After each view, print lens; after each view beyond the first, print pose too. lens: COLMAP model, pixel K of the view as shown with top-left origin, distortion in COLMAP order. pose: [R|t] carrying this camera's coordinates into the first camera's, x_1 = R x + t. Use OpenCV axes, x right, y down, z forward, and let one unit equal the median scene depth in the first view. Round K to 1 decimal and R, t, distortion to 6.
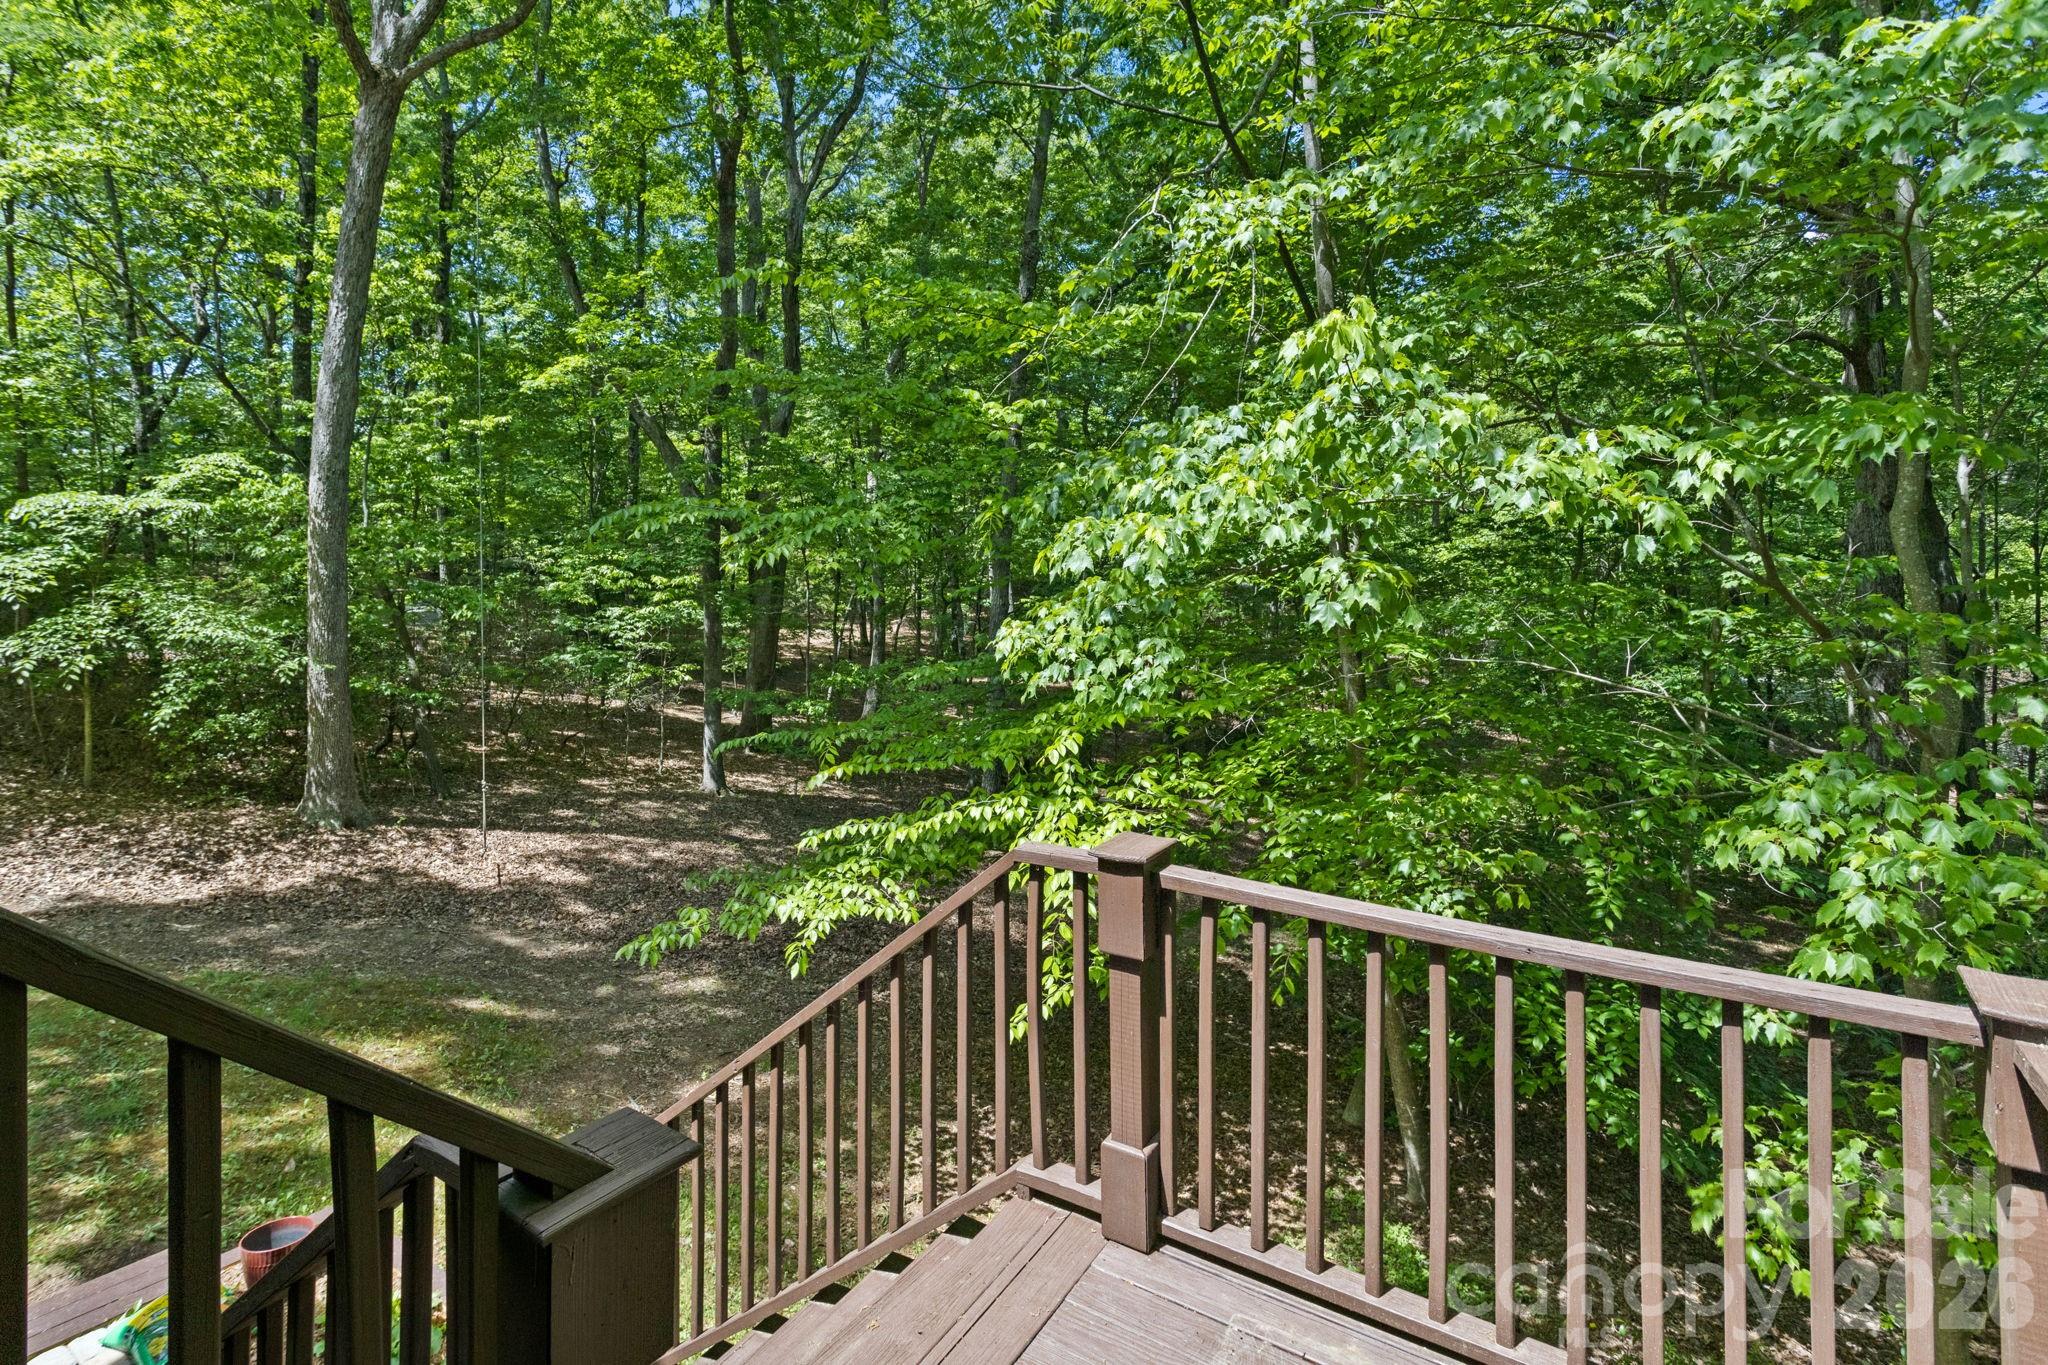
lens RADIAL K [[971.4, 0, 1029.2], [0, 971.4, 686.7], [0, 0, 1]] dist [0.000267, 0.000470]
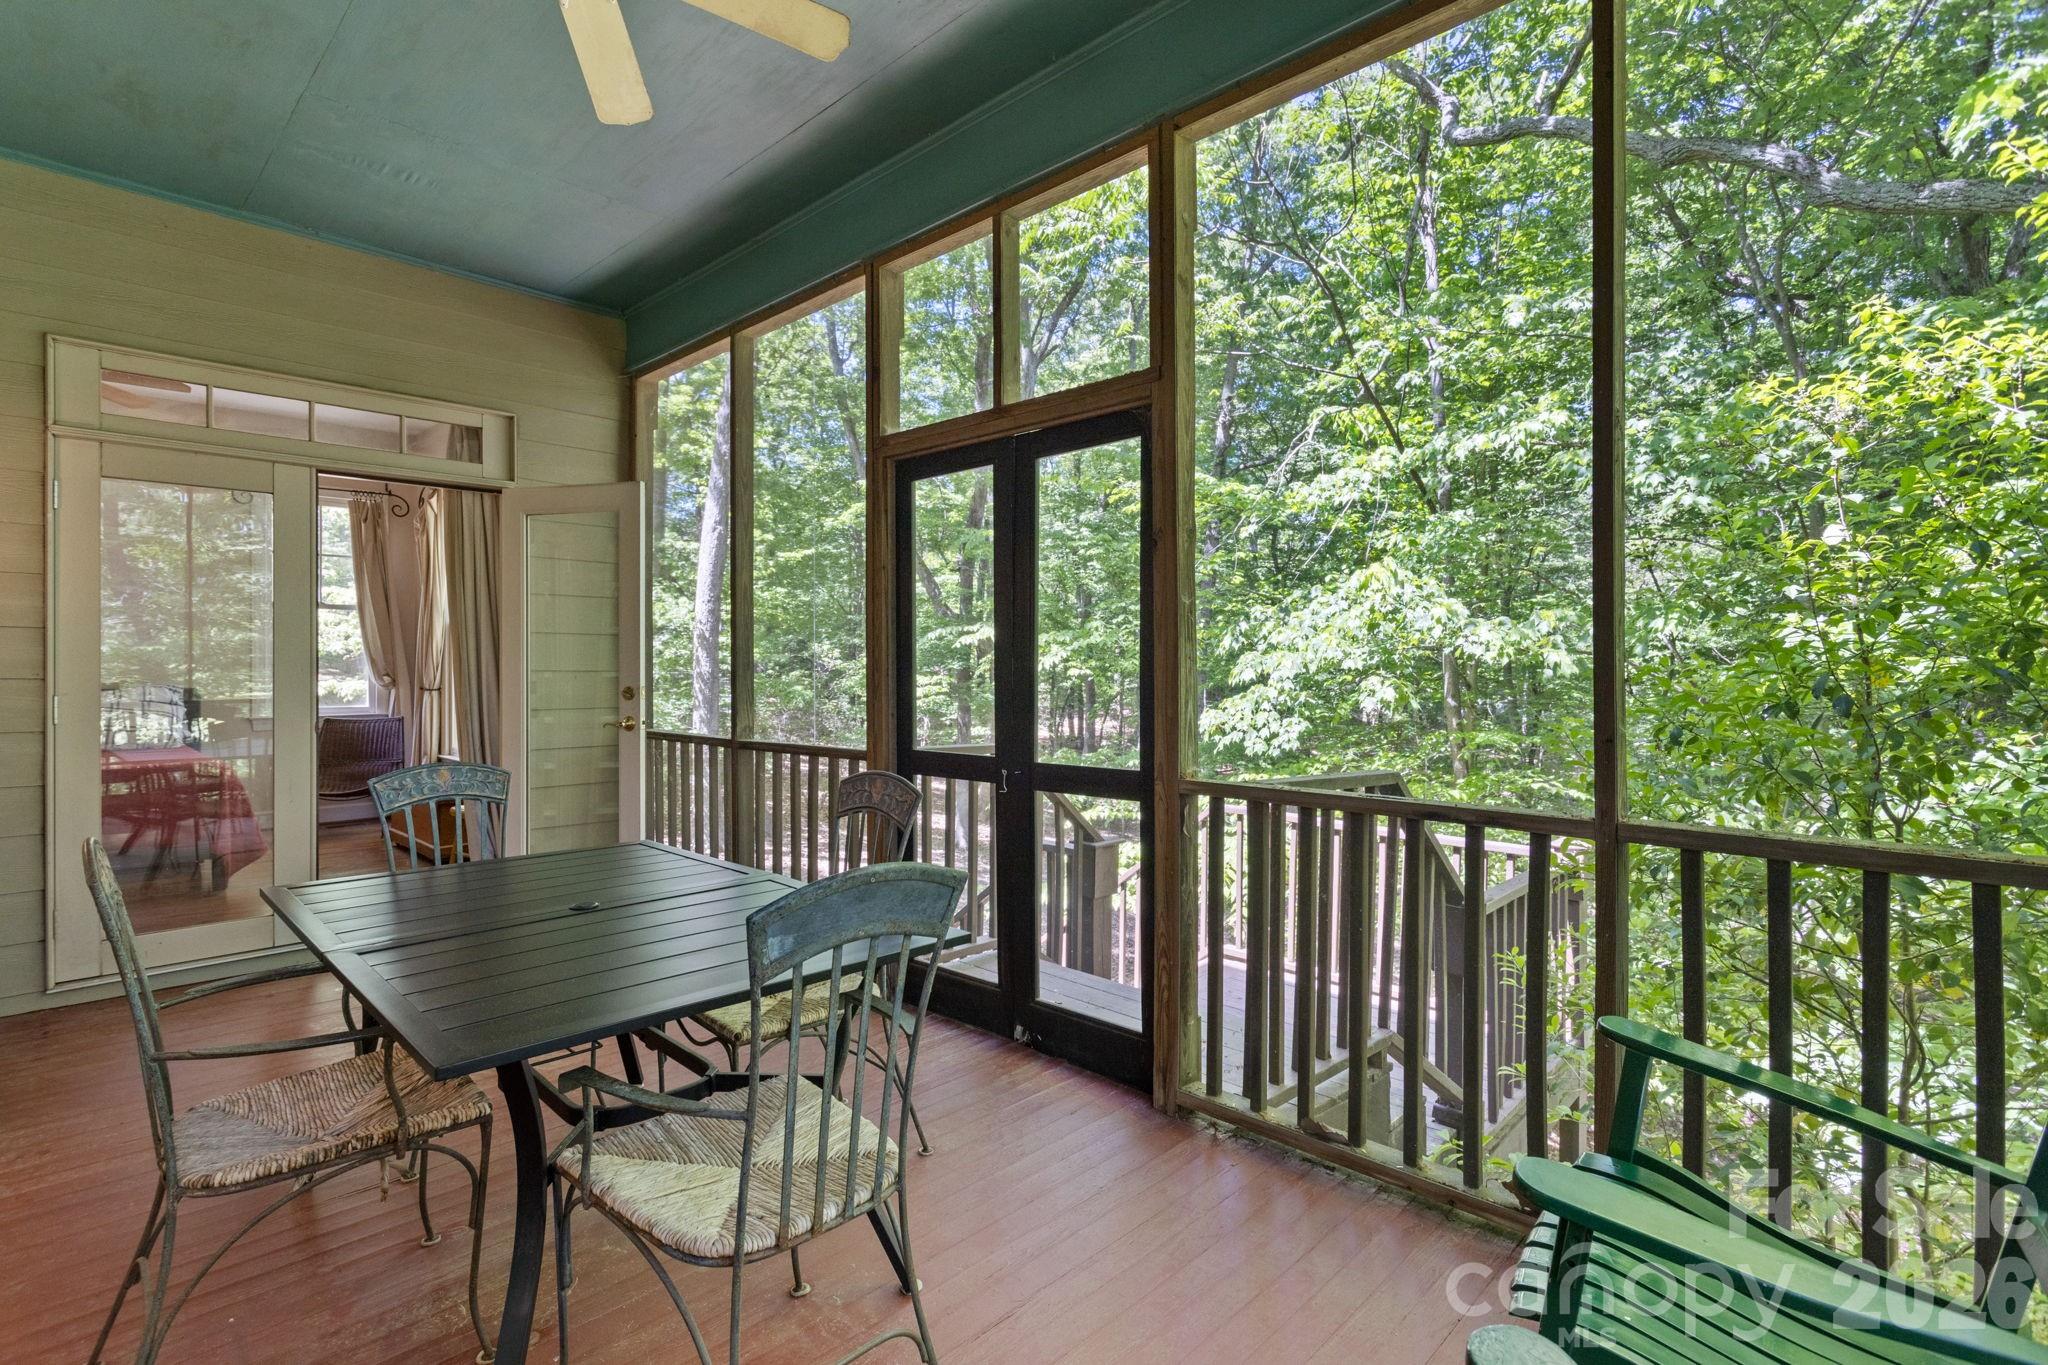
lens RADIAL K [[971.4, 0, 1029.2], [0, 971.4, 686.7], [0, 0, 1]] dist [0.000267, 0.000470]
pose [[0.981948, 0.021711, -0.187901, -0.011471], [-0.041238, 0.994067, -0.100646, 0.096527], [0.184601, 0.106577, 0.977018, -0.878218]]
